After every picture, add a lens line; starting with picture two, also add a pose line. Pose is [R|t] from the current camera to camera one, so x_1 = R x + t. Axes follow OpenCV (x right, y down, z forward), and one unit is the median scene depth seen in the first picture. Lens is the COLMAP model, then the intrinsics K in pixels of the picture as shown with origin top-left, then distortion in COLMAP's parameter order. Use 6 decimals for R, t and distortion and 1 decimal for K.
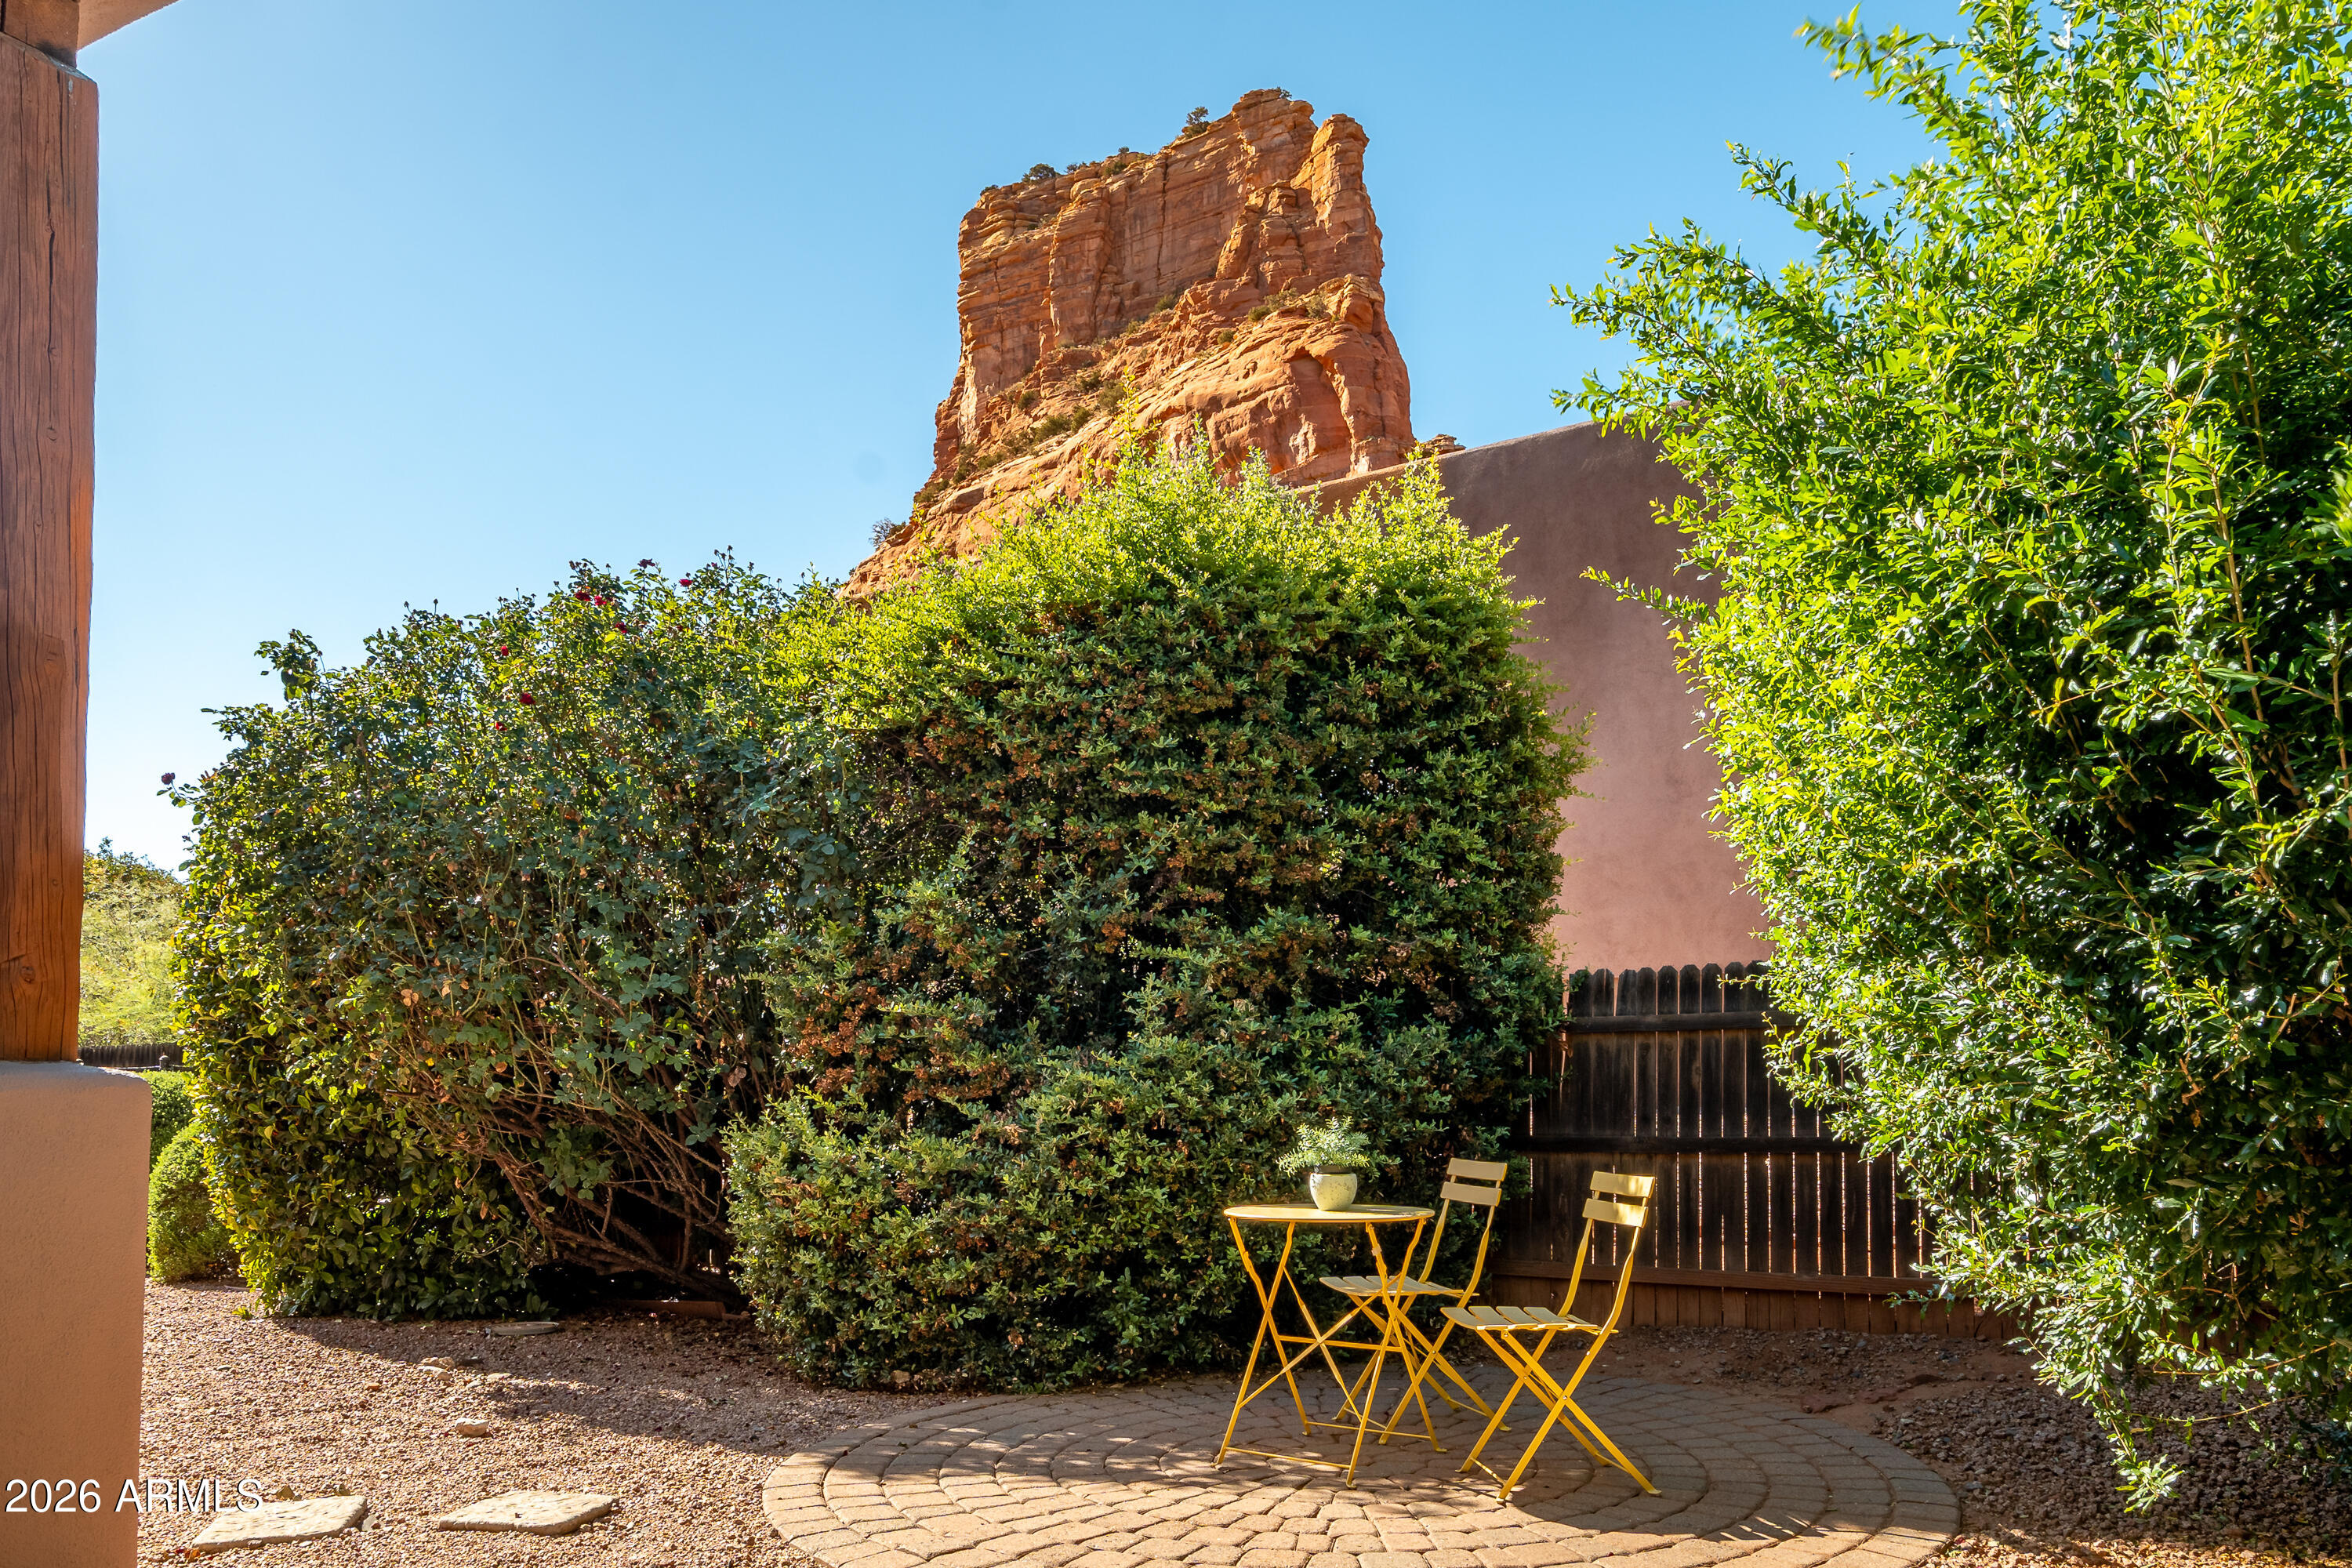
lens RADIAL K [[1686.4, 0, 1246.3], [0, 1686.4, 998.0], [0, 0, 1]] dist [-0.012293, -0.003266]
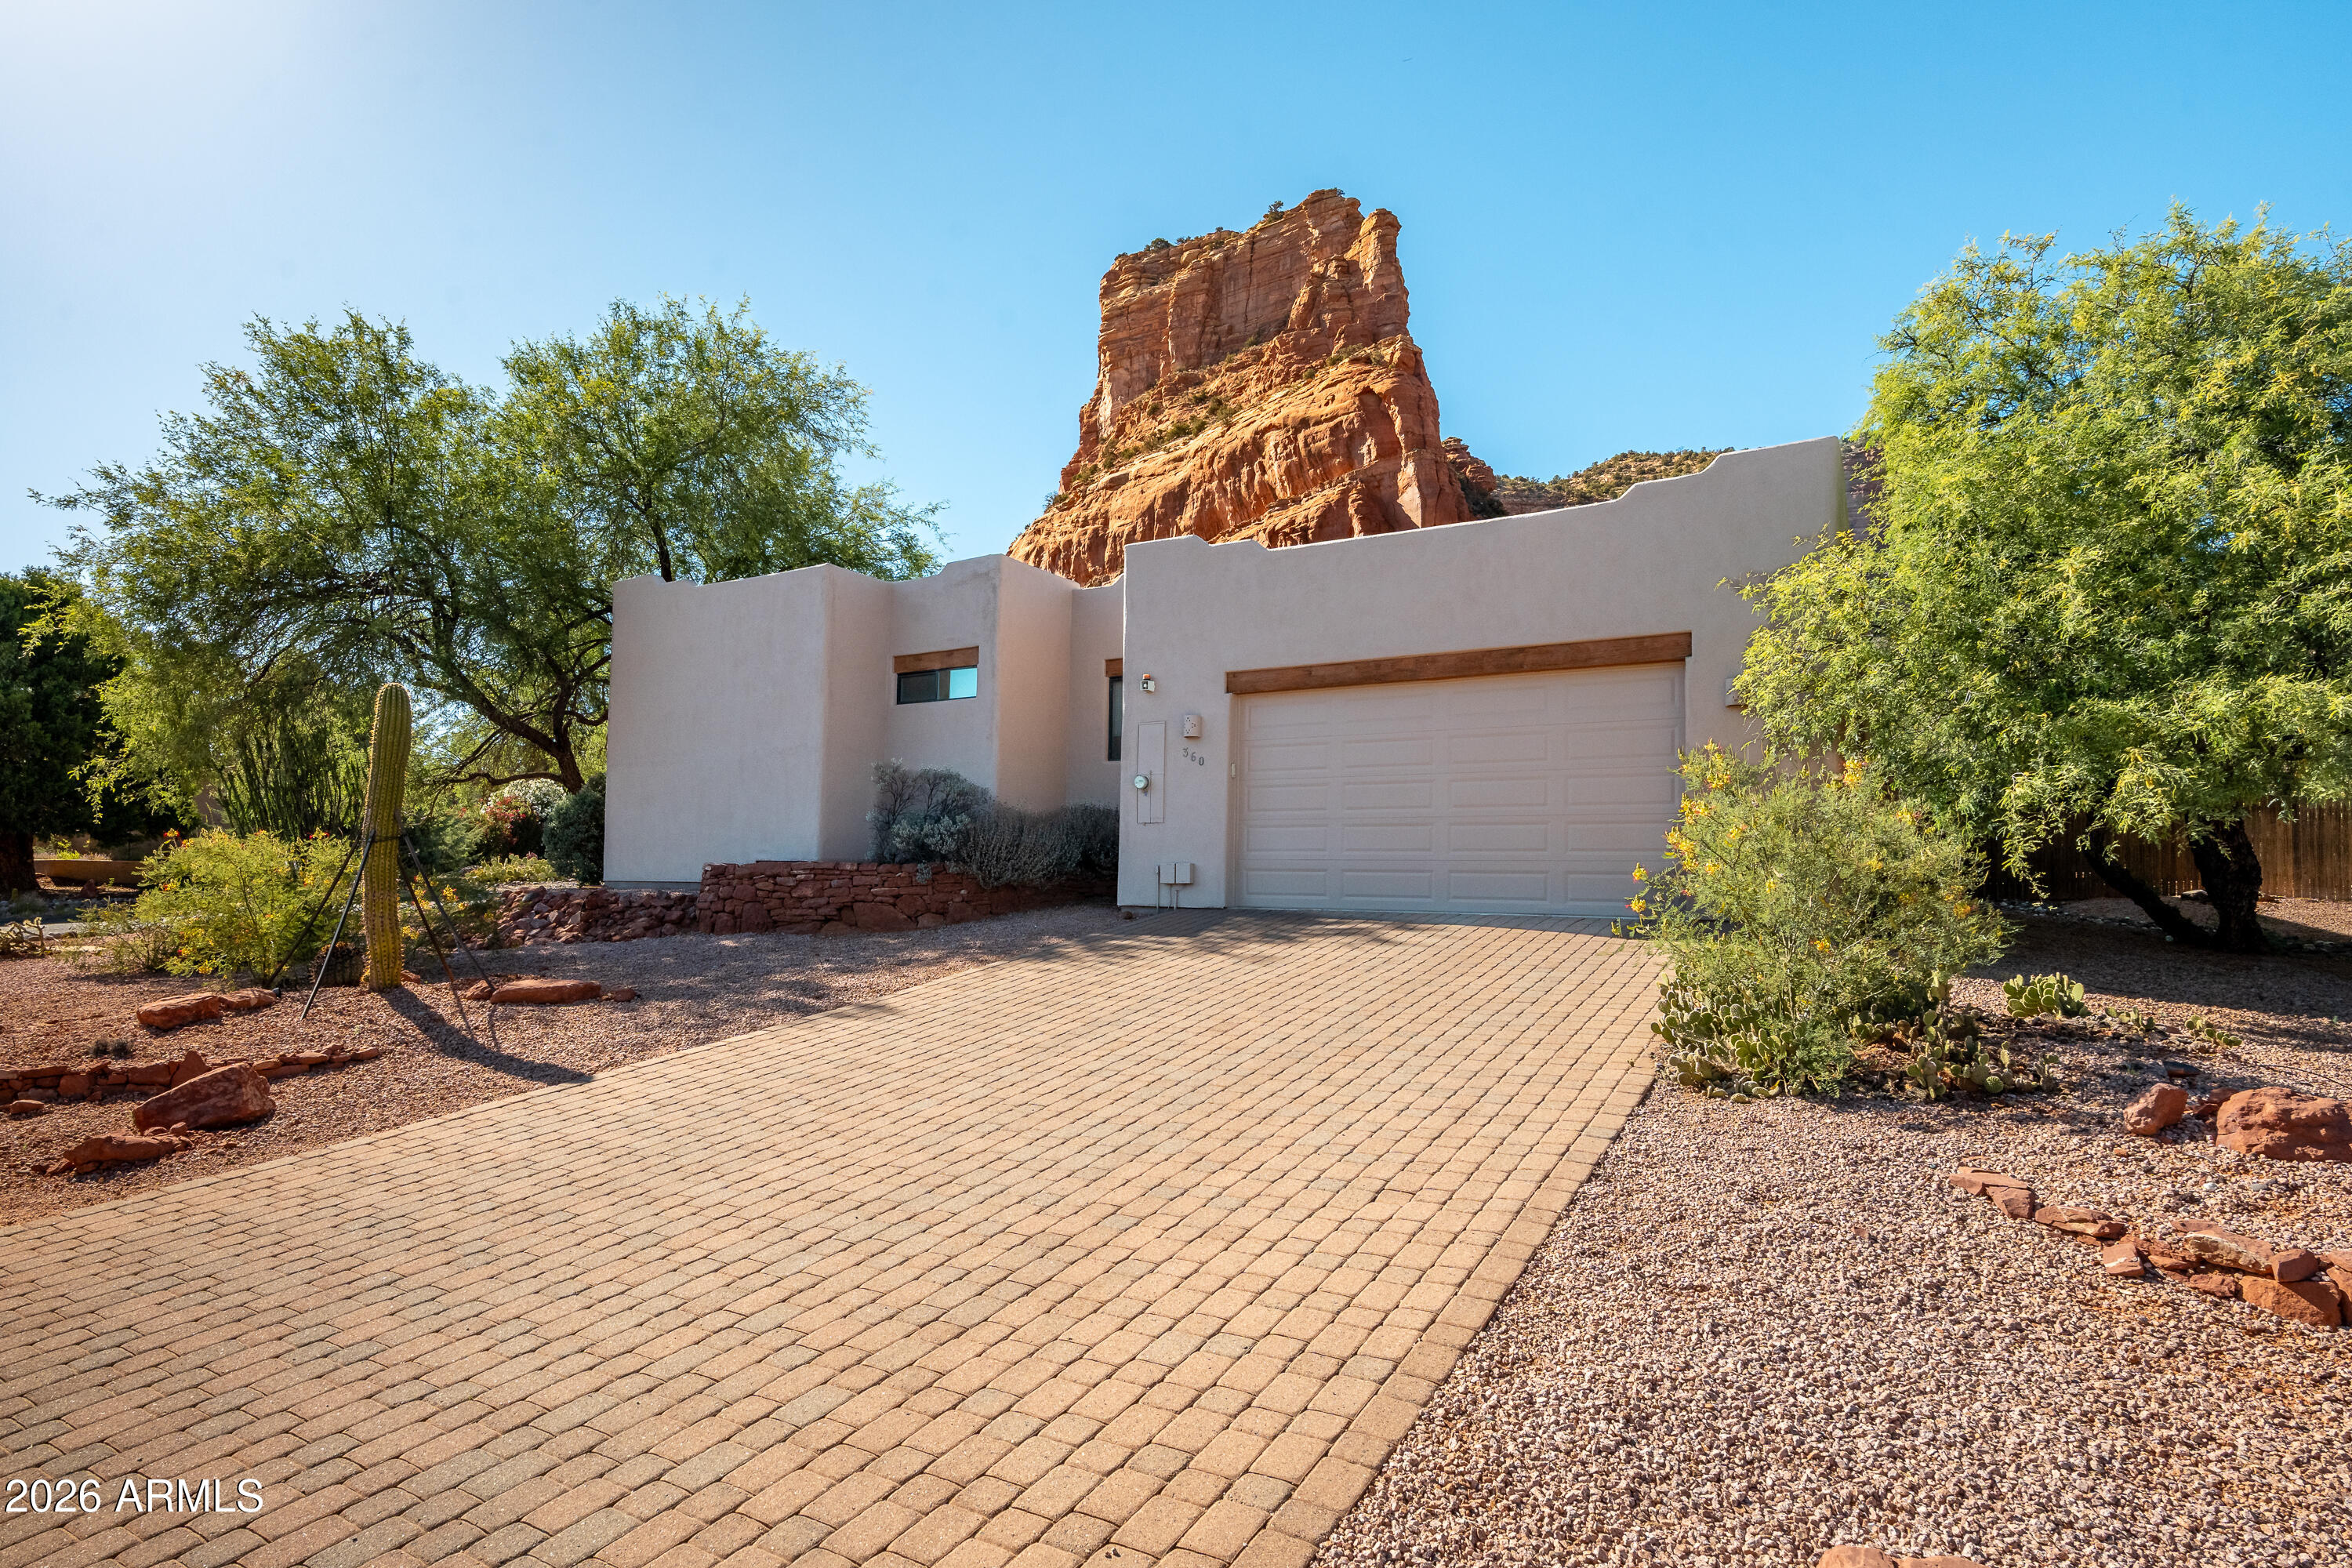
lens RADIAL K [[1271.1, 0, 1131.3], [0, 1271.1, 821.9], [0, 0, 1]] dist [0.000307, 0.000850]
pose [[0.995772, 0.023531, -0.088790, -0.062928], [-0.023818, 0.999714, -0.002172, 0.001068], [0.088713, 0.004278, 0.996048, -0.118065]]
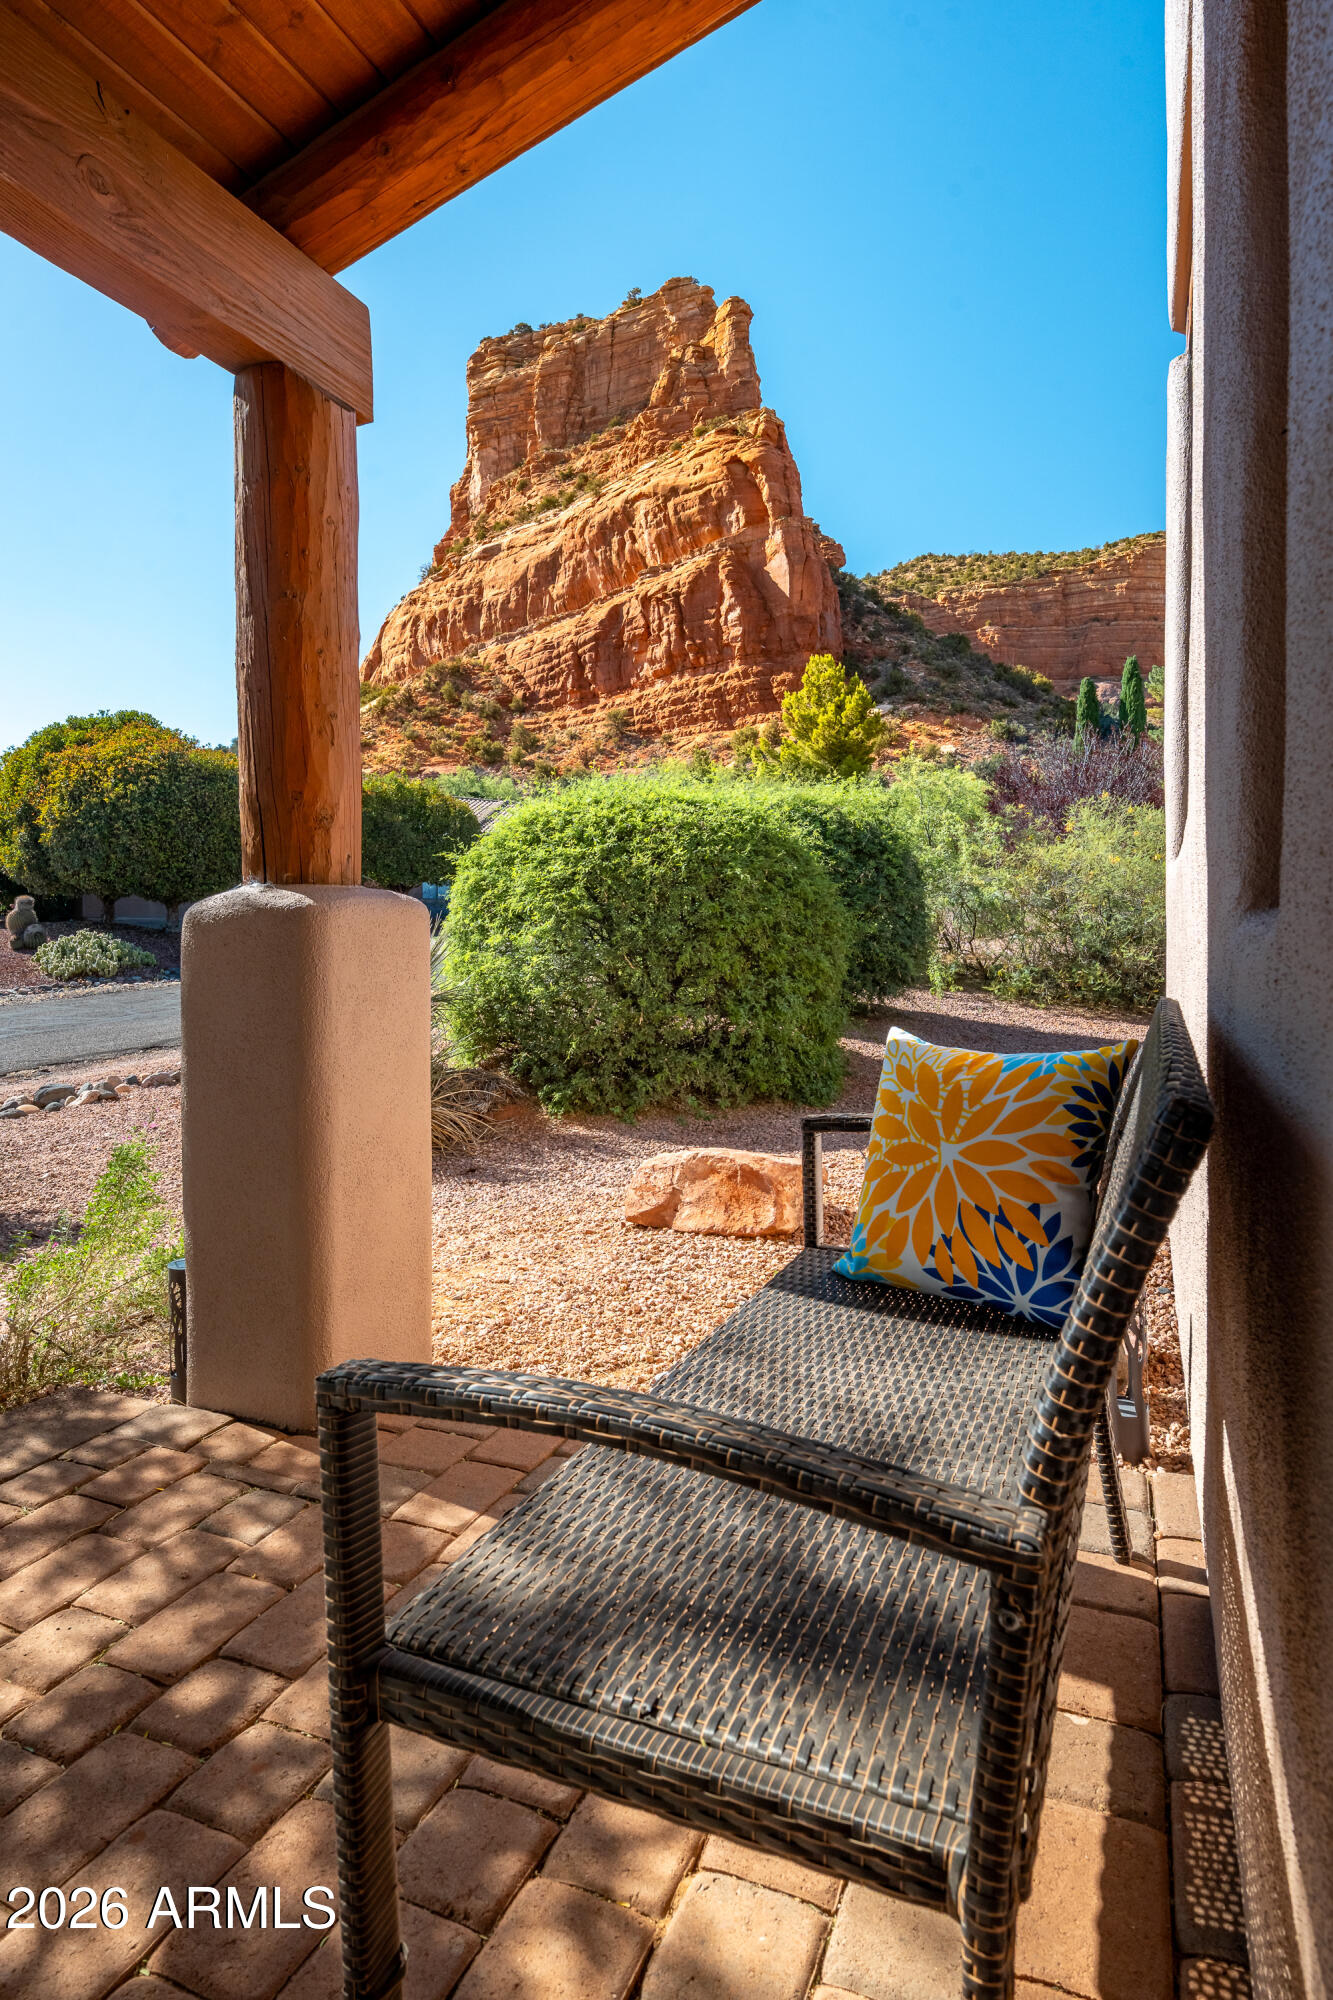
lens RADIAL K [[1076.8, 0, 664.2], [0, 1076.8, 955.4], [0, 0, 1]] dist [-0.004651, 0.000591]
pose [[0.998112, 0.003620, 0.061312, -0.086292], [-0.007727, 0.997731, 0.066885, 0.001250], [-0.060931, -0.067232, 0.995875, 0.001890]]
